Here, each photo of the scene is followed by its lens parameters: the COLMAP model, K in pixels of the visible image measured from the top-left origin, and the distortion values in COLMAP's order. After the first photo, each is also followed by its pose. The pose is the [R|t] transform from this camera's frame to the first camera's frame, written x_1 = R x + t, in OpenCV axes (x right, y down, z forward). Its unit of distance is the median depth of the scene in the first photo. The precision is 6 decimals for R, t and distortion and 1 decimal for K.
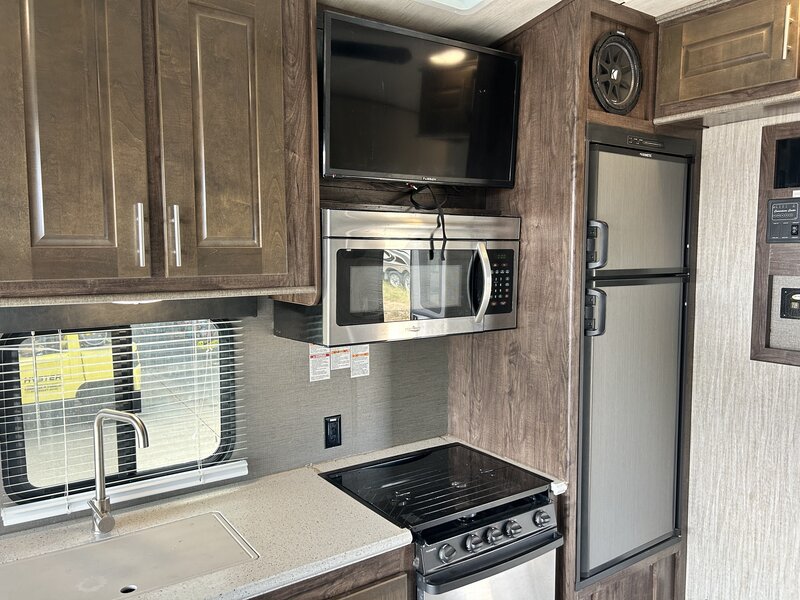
lens RADIAL K [[603.8, 0, 398.0], [0, 603.8, 304.4], [0, 0, 1]] dist [0.055959, -0.080679]
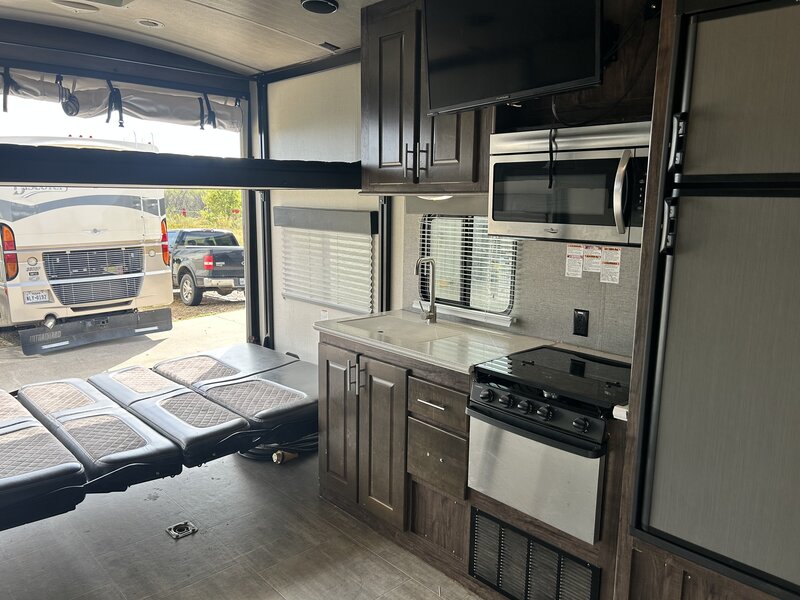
lens RADIAL K [[599.2, 0, 394.6], [0, 599.2, 301.2], [0, 0, 1]] dist [0.063755, -0.077760]
pose [[0.169793, 0.180646, -0.968781, 1.107972], [-0.103580, 0.980882, 0.164749, 0.012694], [0.980021, 0.072374, 0.185258, 0.481687]]
